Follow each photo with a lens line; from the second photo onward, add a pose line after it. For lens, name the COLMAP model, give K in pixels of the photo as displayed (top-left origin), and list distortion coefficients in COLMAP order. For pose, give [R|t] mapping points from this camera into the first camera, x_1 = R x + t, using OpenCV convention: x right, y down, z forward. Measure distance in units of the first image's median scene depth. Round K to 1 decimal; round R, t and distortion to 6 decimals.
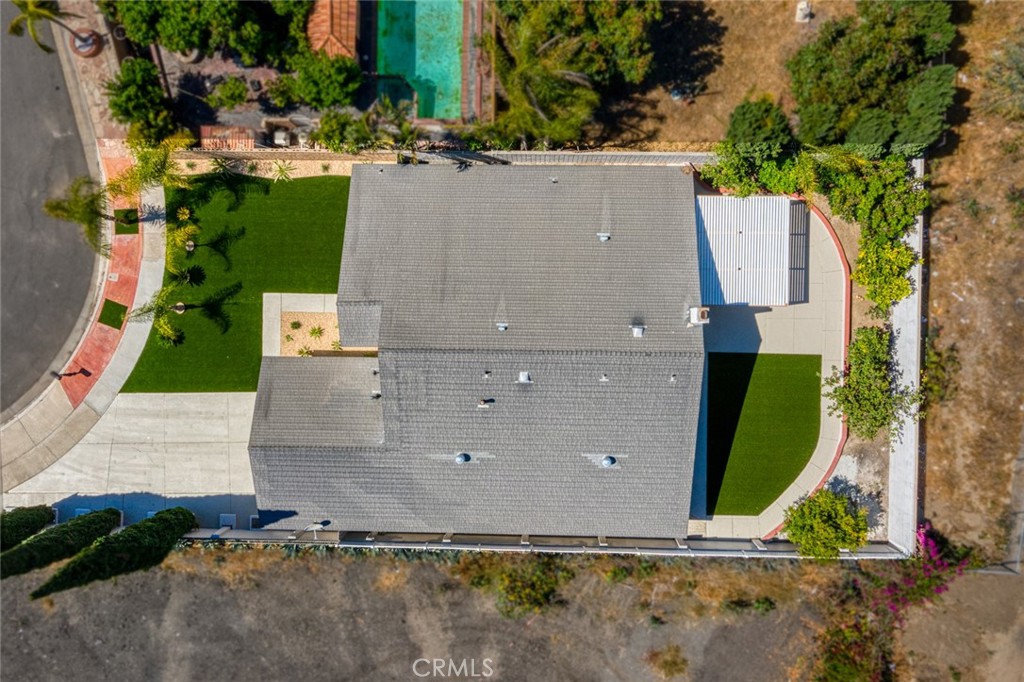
lens RADIAL K [[819.1, 0, 512.0], [0, 819.1, 341.0], [0, 0, 1]] dist [-0.003156, -0.011130]
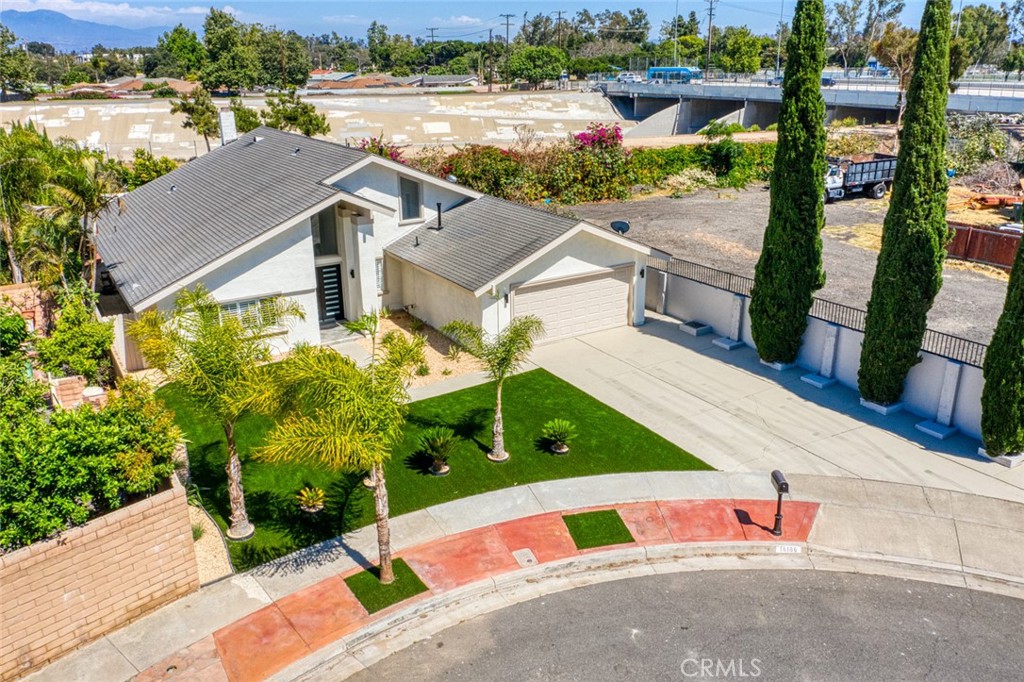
lens RADIAL K [[819.1, 0, 512.0], [0, 819.1, 341.0], [0, 0, 1]] dist [-0.003156, -0.011130]
pose [[-0.538412, -0.237746, 0.808449, -0.789980], [0.841810, -0.195371, 0.503176, -0.267880], [0.038320, 0.951476, 0.305328, 0.776640]]
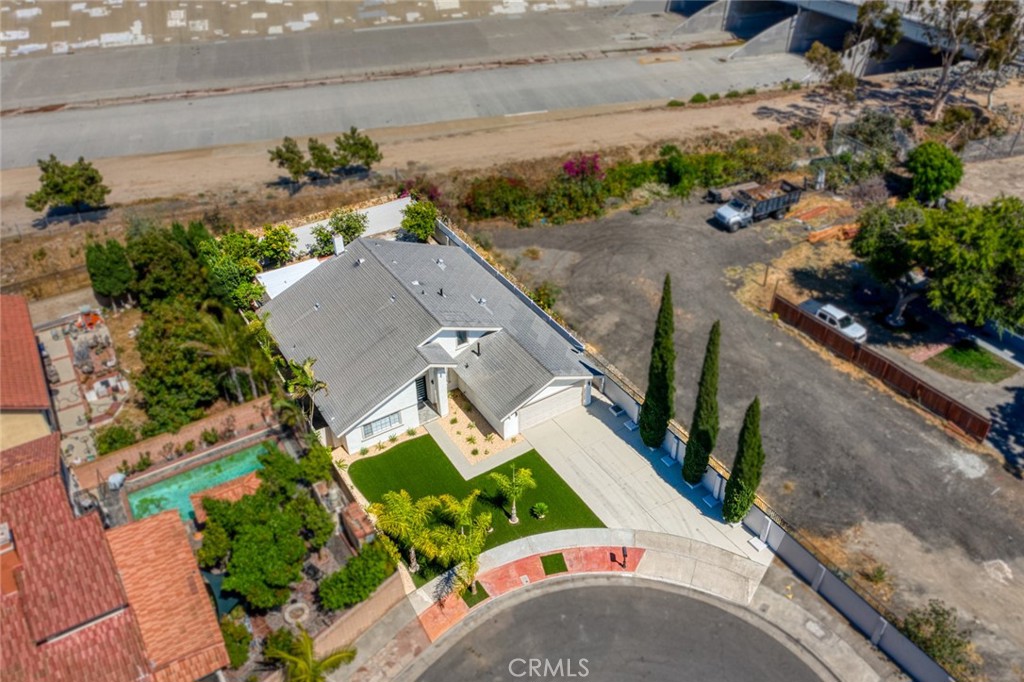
lens RADIAL K [[819.1, 0, 512.0], [0, 819.1, 341.0], [0, 0, 1]] dist [-0.003156, -0.011130]
pose [[-0.535347, -0.462112, 0.707005, -1.091387], [0.843357, -0.338436, 0.417385, -0.433087], [0.046397, 0.819703, 0.570906, 0.138505]]
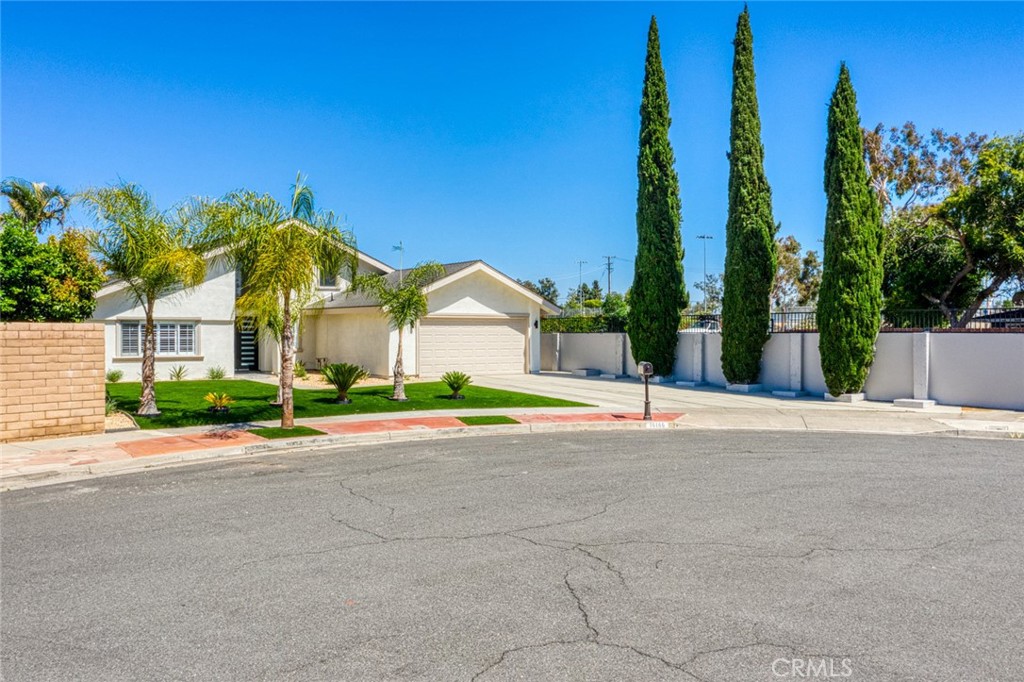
lens RADIAL K [[819.7, 0, 517.3], [0, 819.7, 341.1], [0, 0, 1]] dist [0.001630, -0.009017]
pose [[-0.623453, 0.029151, 0.781317, -0.869322], [0.781293, -0.014852, 0.623988, -0.312596], [0.029793, 0.999465, -0.013516, 0.965219]]
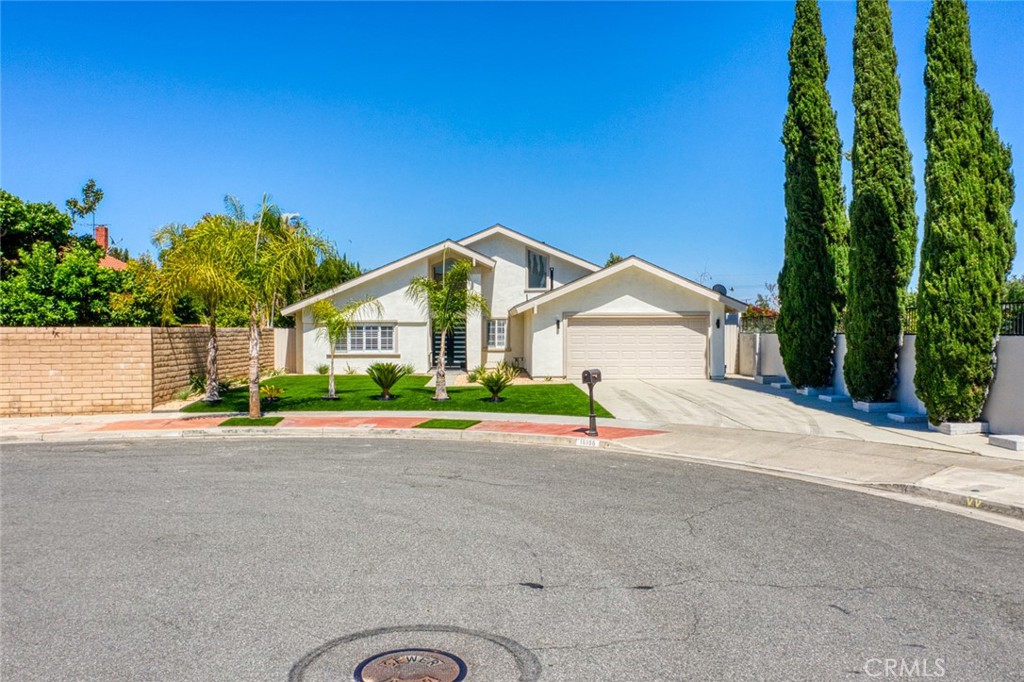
lens RADIAL K [[829.3, 0, 507.2], [0, 829.3, 340.4], [0, 0, 1]] dist [-0.003385, -0.008081]
pose [[-0.045673, 0.025355, 0.998635, -0.958953], [0.998896, -0.009806, 0.045934, -0.020574], [0.010958, 0.999630, -0.024879, 0.968623]]
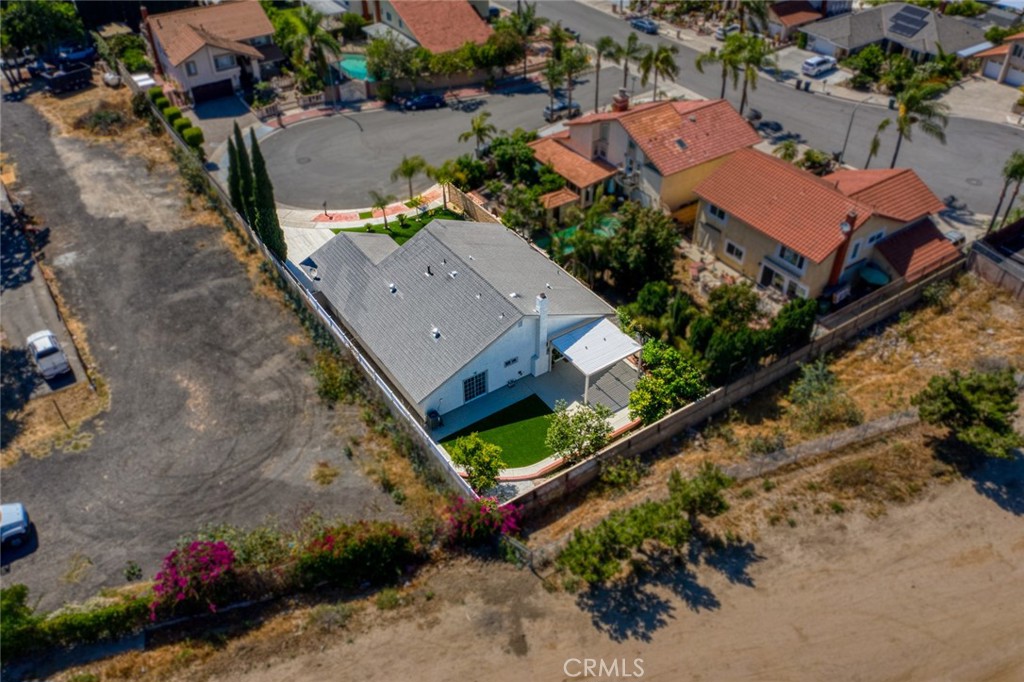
lens RADIAL K [[819.1, 0, 512.0], [0, 819.1, 341.0], [0, 0, 1]] dist [-0.003156, -0.011130]
pose [[0.571069, 0.544221, -0.614575, 1.020401], [-0.820533, 0.355980, -0.447219, 0.639126], [-0.024610, 0.759672, 0.649841, -0.010867]]
